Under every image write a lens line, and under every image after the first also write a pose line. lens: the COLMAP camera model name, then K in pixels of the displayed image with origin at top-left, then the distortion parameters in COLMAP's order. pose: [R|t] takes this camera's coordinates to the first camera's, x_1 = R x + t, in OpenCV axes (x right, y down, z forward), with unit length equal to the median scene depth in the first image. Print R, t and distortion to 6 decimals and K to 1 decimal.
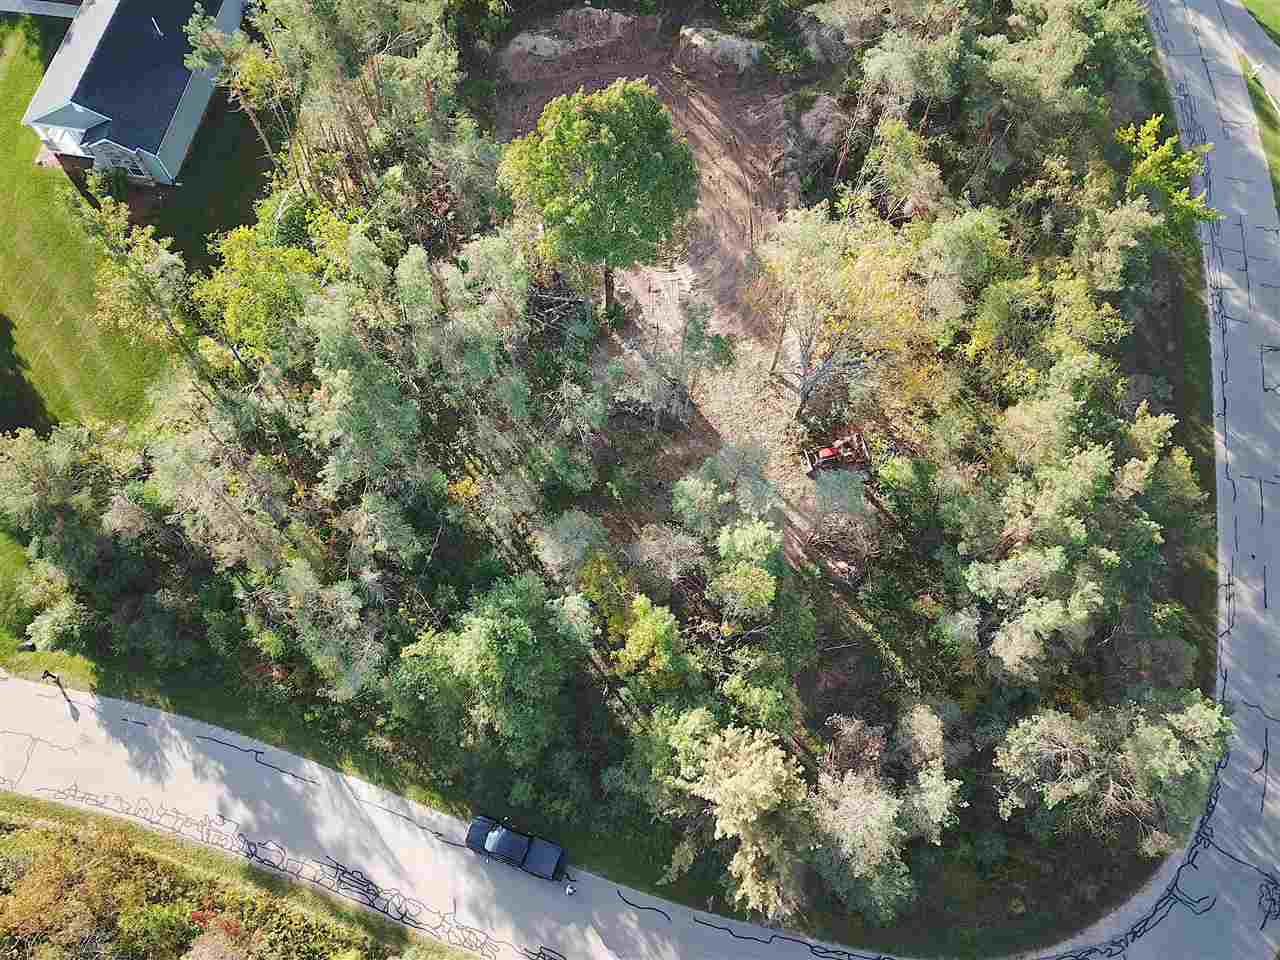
lens RADIAL K [[973.9, 0, 642.4], [0, 973.9, 476.8], [0, 0, 1]] dist [0.016118, -0.016343]
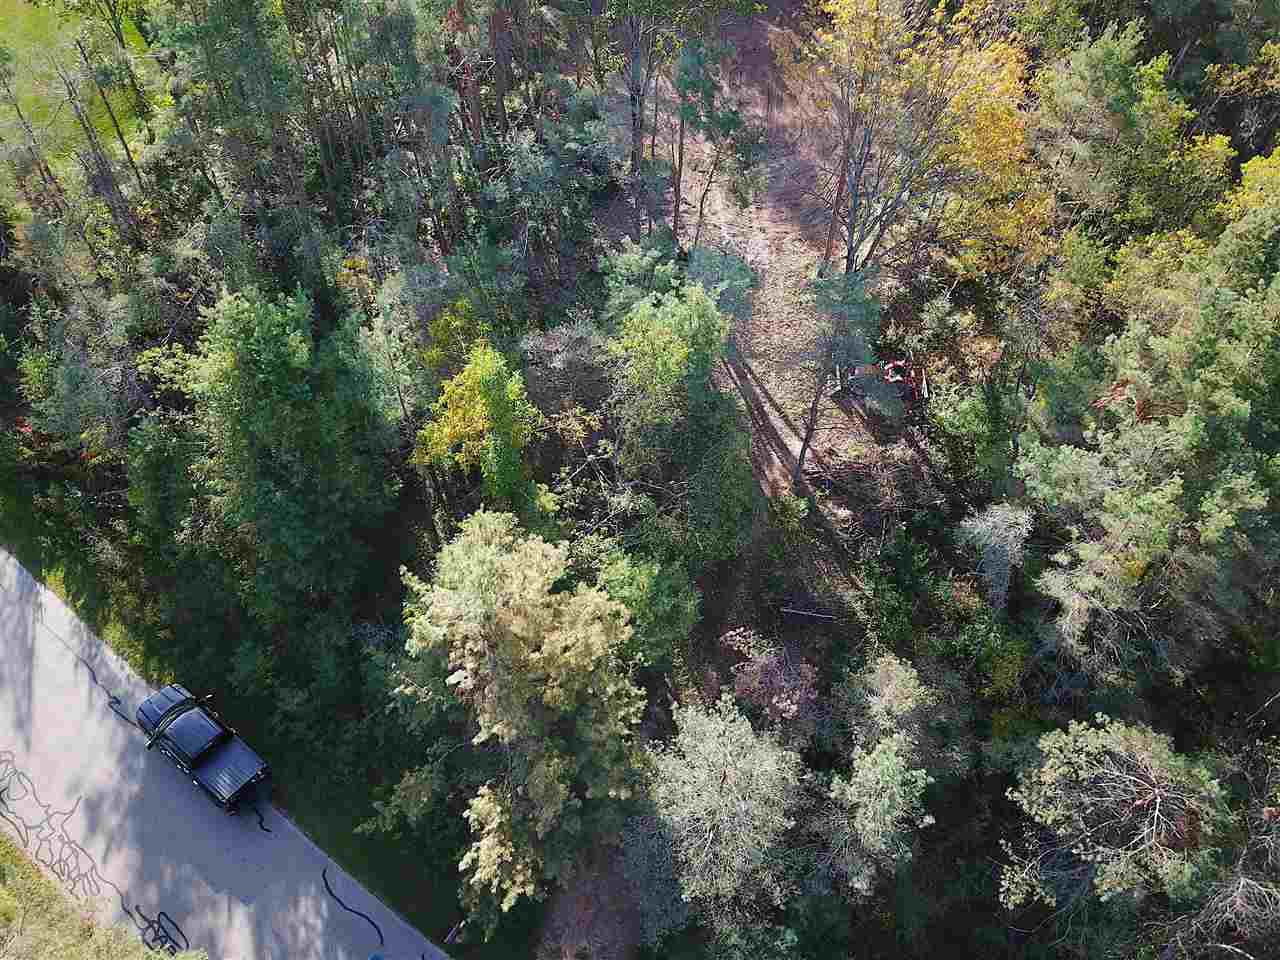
lens RADIAL K [[973.9, 0, 631.4], [0, 973.9, 477.1], [0, 0, 1]] dist [0.016118, -0.016343]
pose [[0.949838, 0.243413, -0.196362, 0.210941], [-0.289886, 0.920867, -0.260711, 0.306115], [0.117362, 0.304556, 0.945236, 0.392641]]
